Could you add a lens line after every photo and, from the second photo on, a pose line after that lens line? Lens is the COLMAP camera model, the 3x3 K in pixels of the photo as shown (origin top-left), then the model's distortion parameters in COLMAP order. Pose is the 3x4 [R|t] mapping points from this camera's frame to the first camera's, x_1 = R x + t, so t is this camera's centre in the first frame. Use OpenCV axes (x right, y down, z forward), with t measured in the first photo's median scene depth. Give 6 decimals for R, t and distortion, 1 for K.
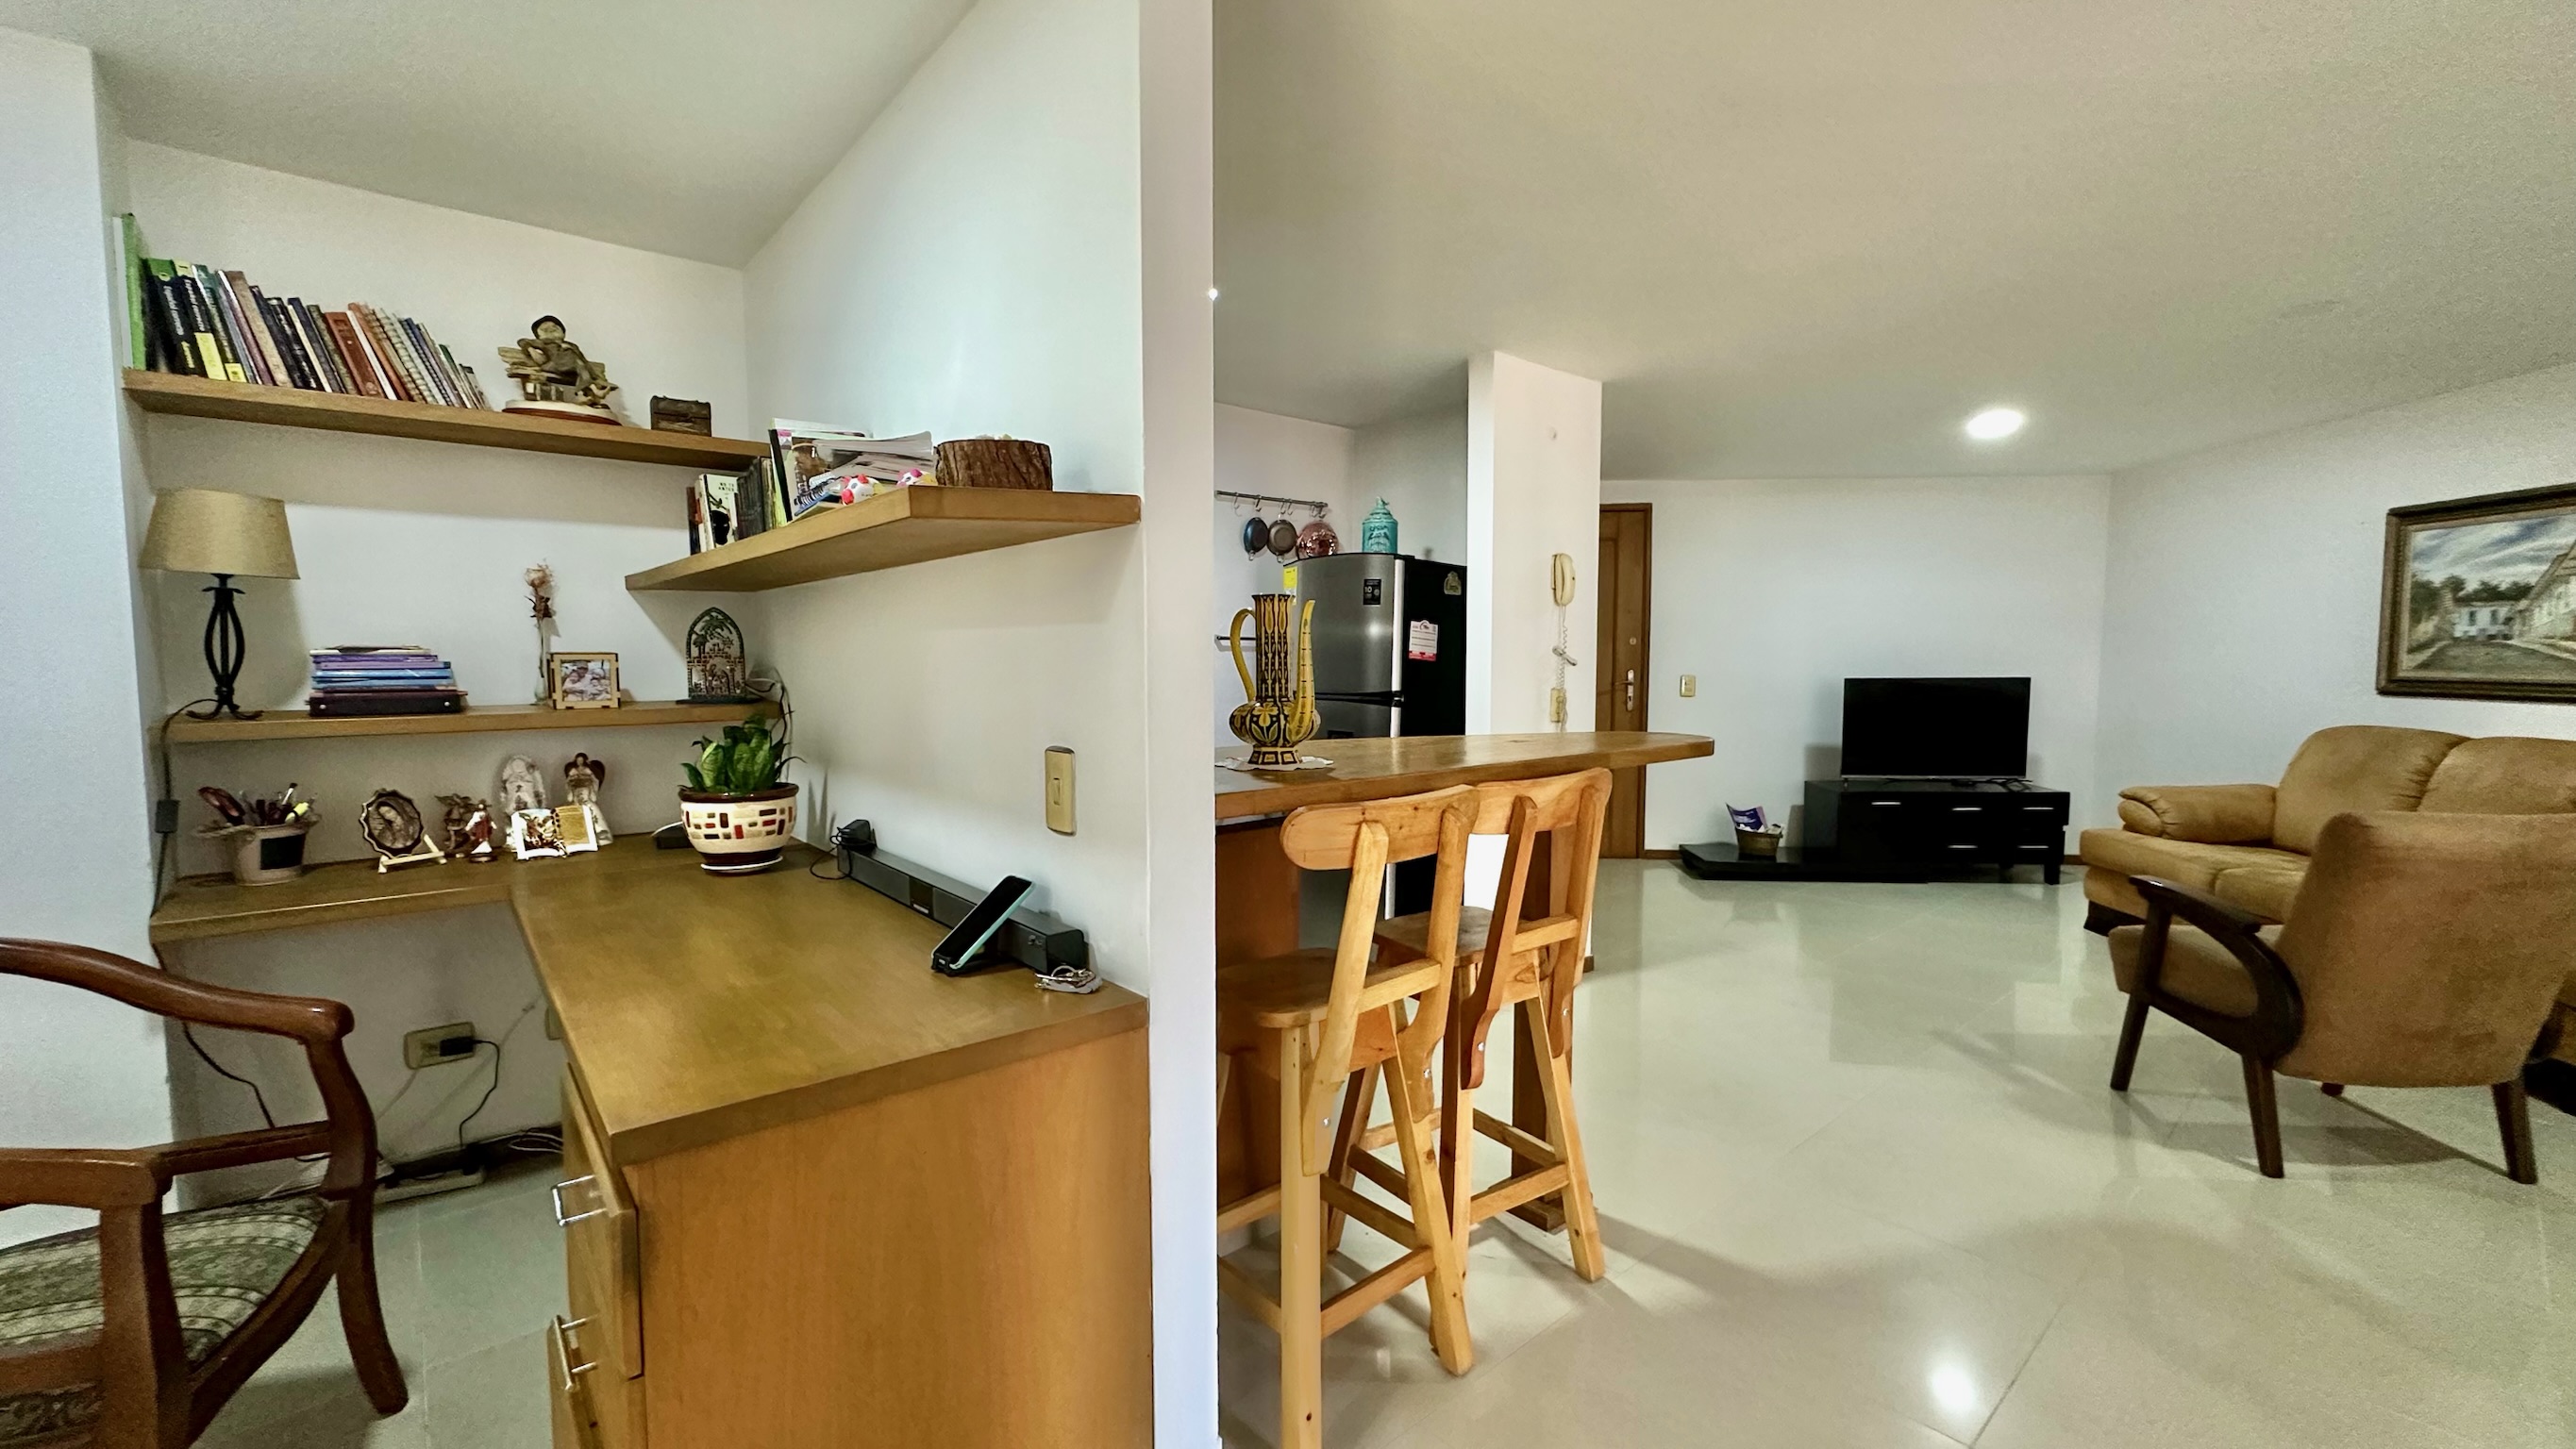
lens RADIAL K [[1033.3, 0, 1286.0], [0, 1033.3, 726.5], [0, 0, 1]] dist [-0.003833, 0.000802]
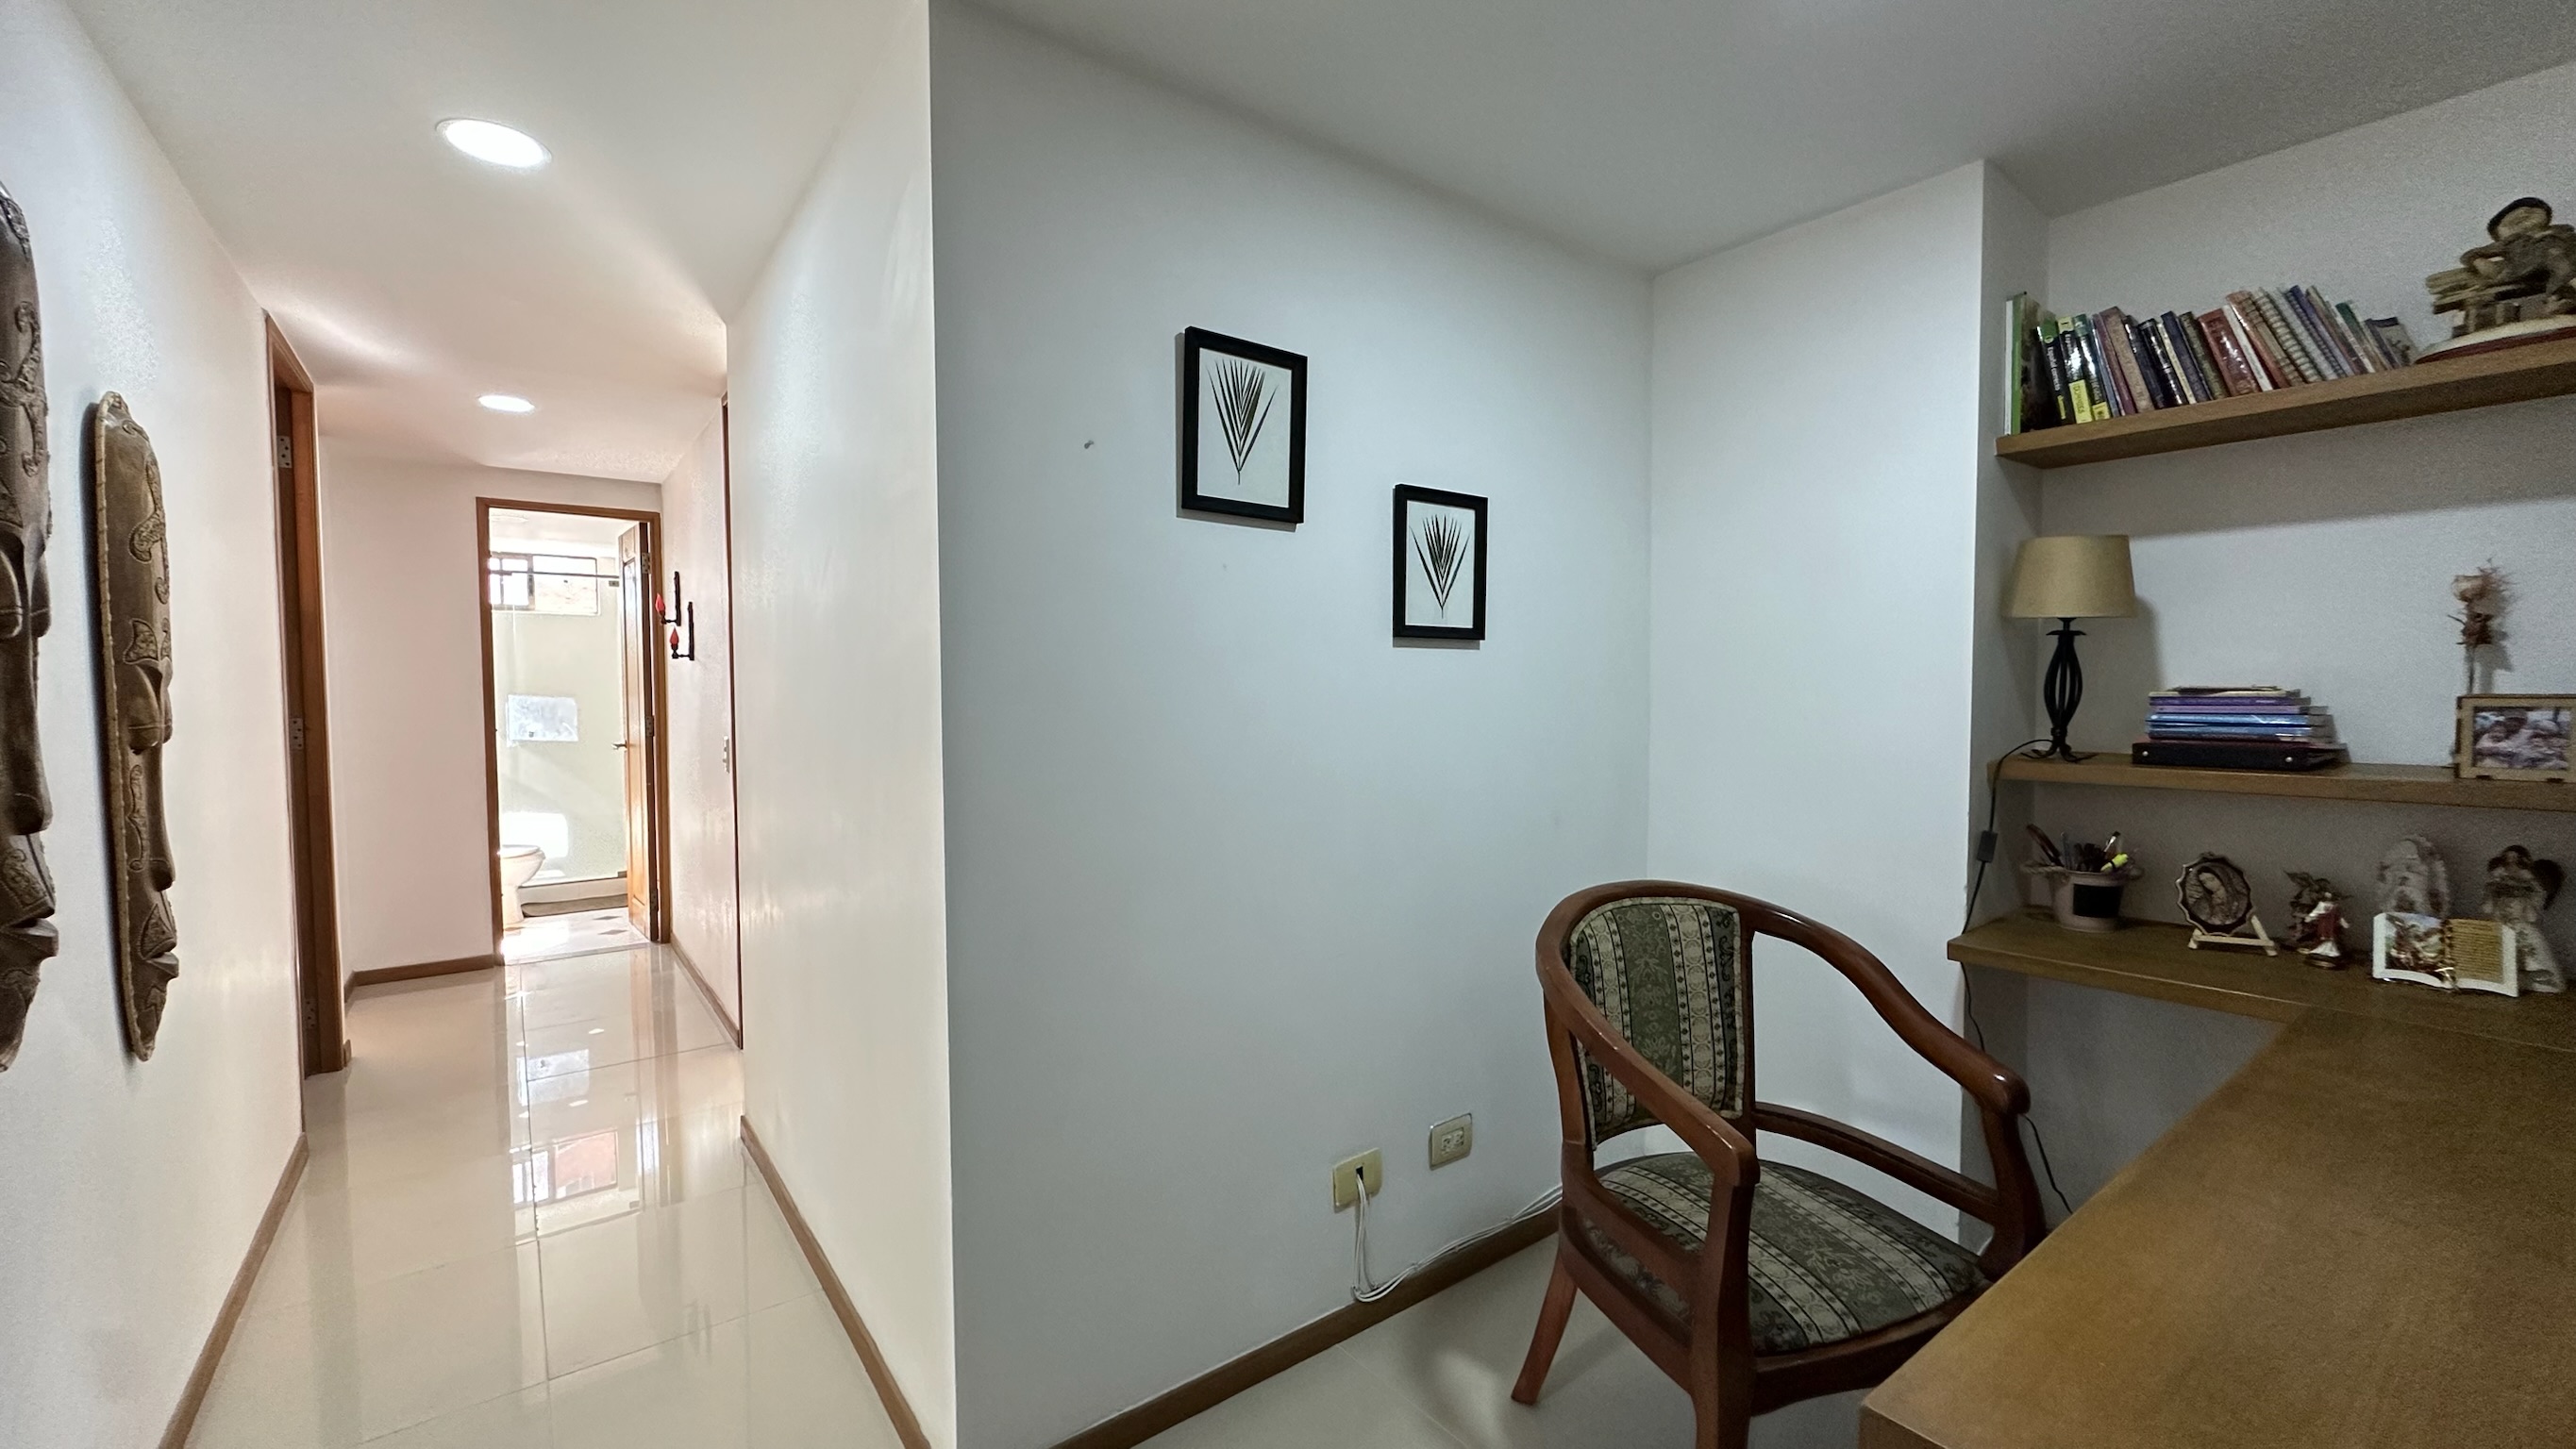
lens RADIAL K [[1033.3, 0, 1285.0], [0, 1033.3, 727.7], [0, 0, 1]] dist [-0.003833, 0.000802]
pose [[-0.060989, 0.042597, -0.997229, 0.023446], [-0.063286, 0.996914, 0.046454, -0.030785], [0.996130, 0.065944, -0.058105, 0.243145]]
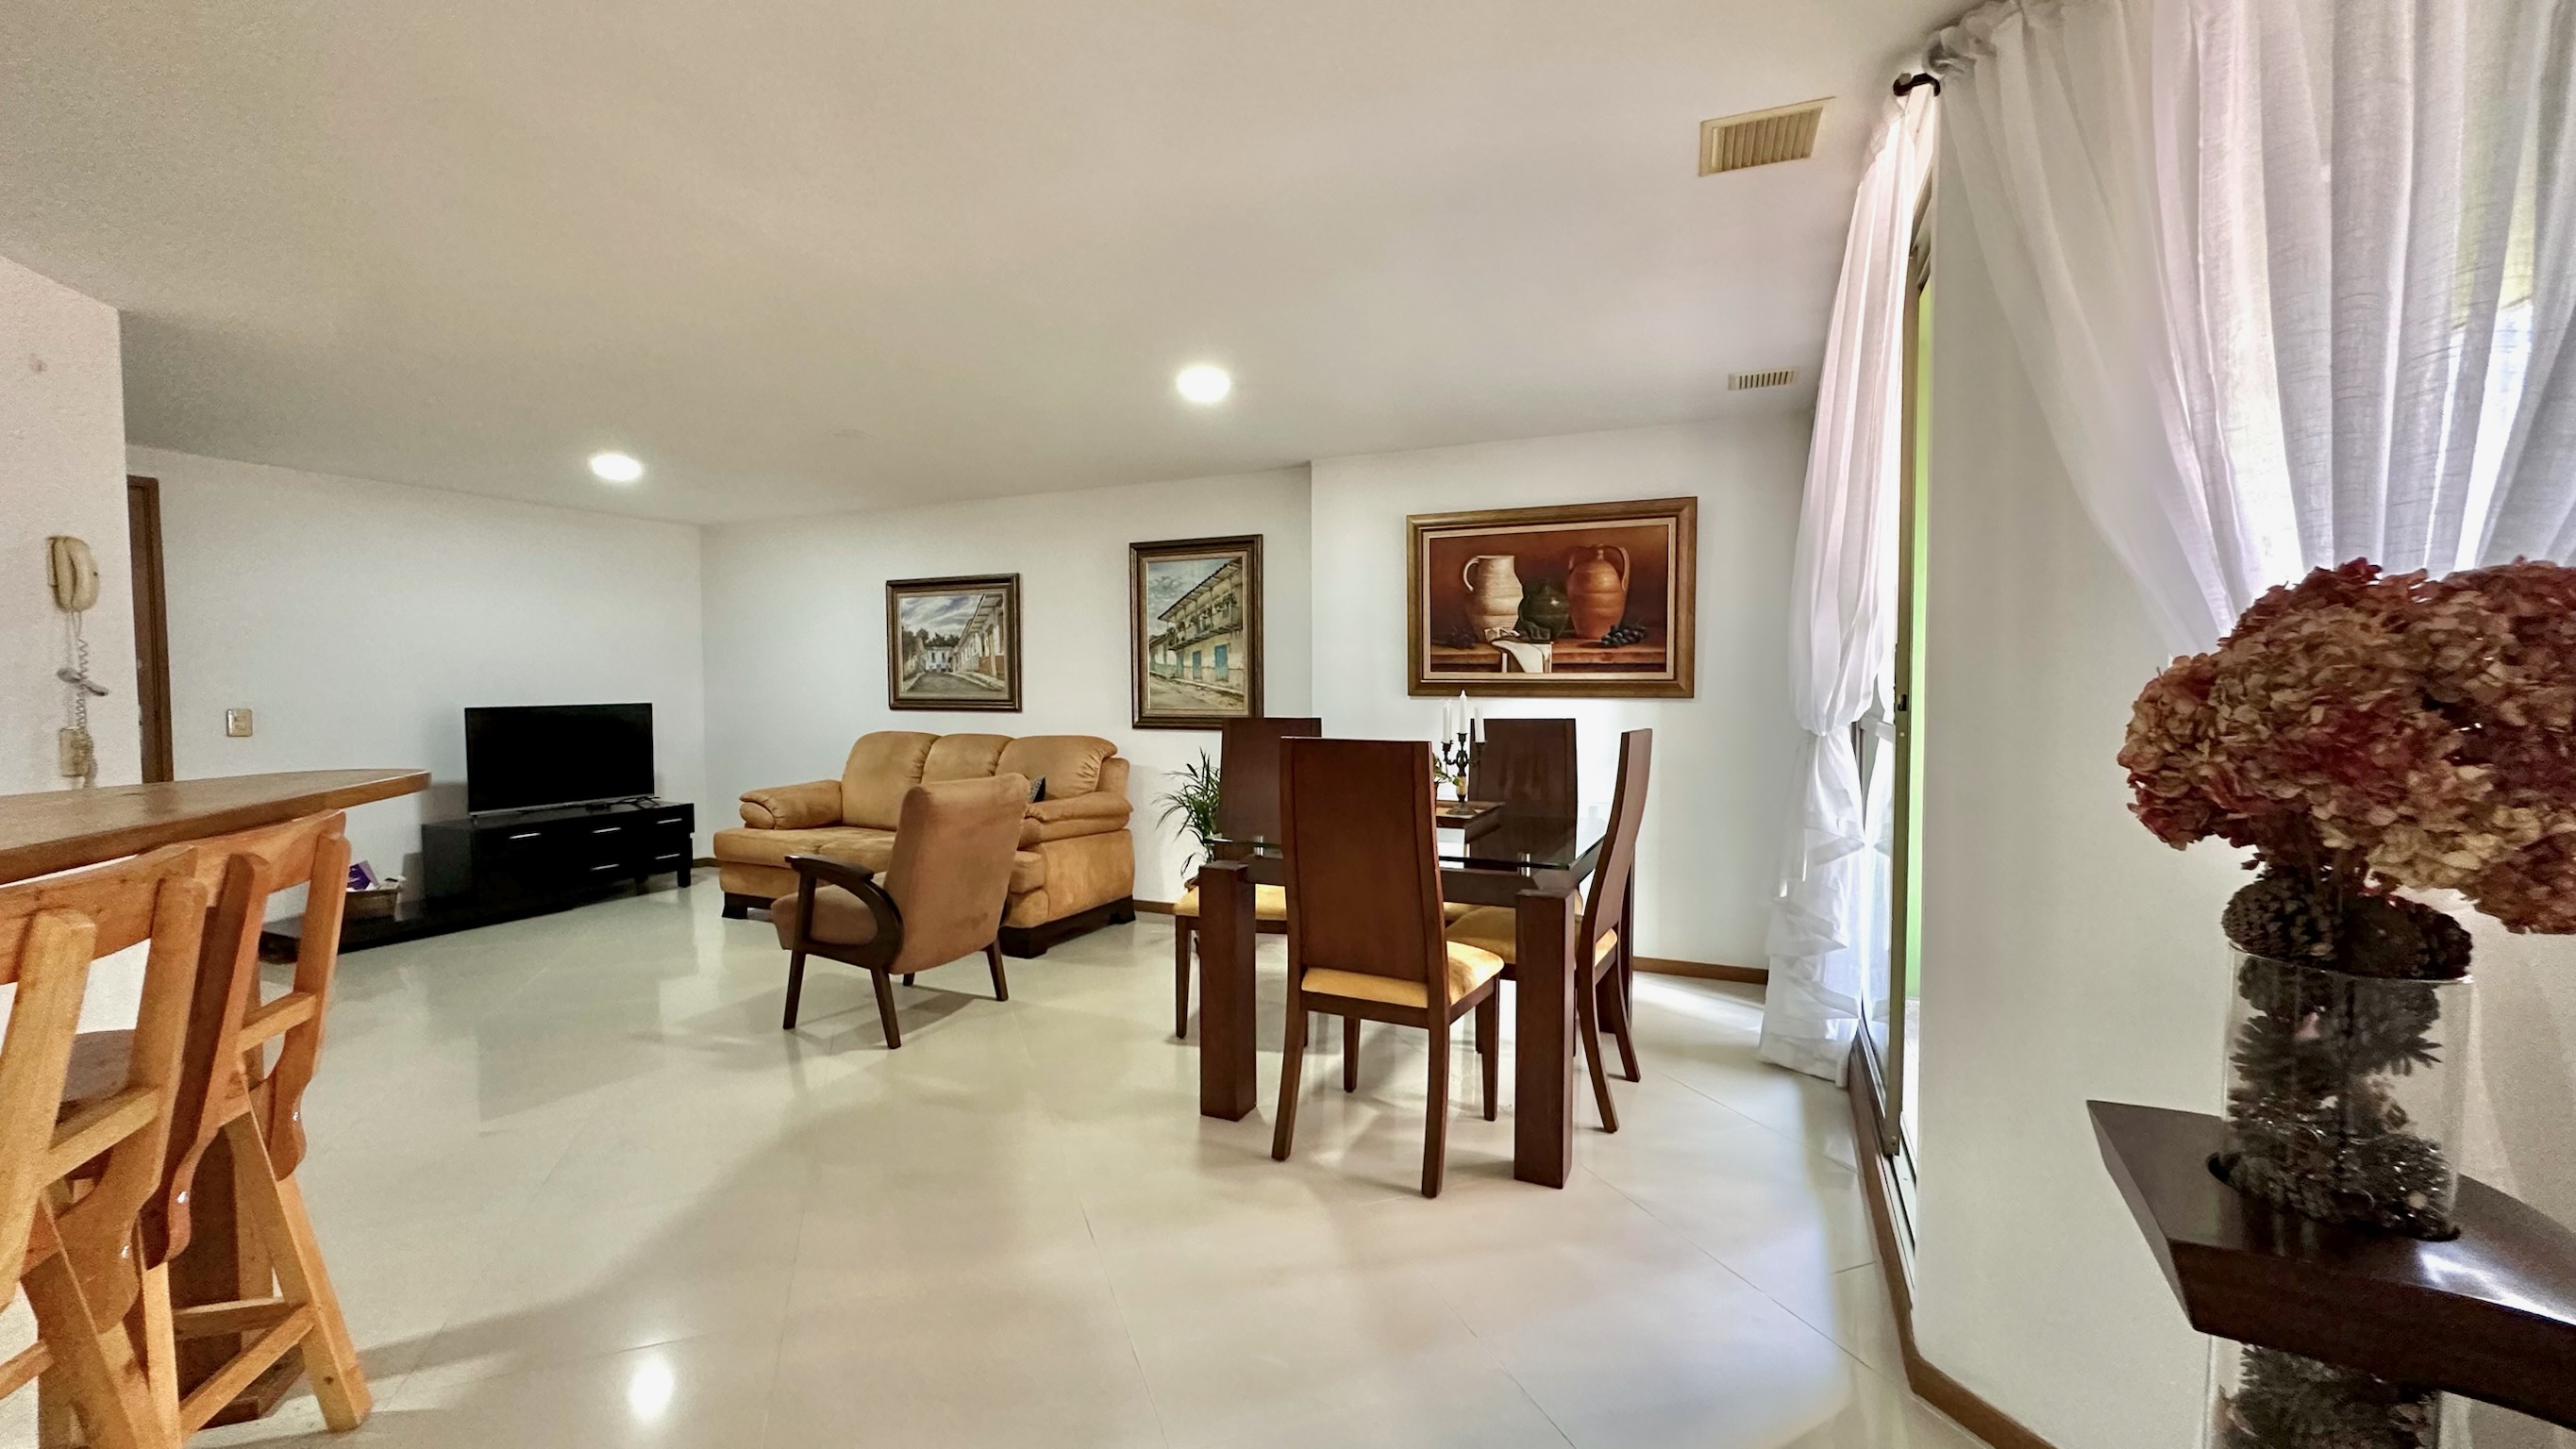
lens RADIAL K [[1033.3, 0, 1284.8], [0, 1033.3, 728.4], [0, 0, 1]] dist [-0.003833, 0.000802]
pose [[0.346109, -0.041431, 0.937279, -0.164690], [0.067370, 0.997543, 0.019217, 0.007796], [-0.935772, 0.056494, 0.348050, -0.018239]]
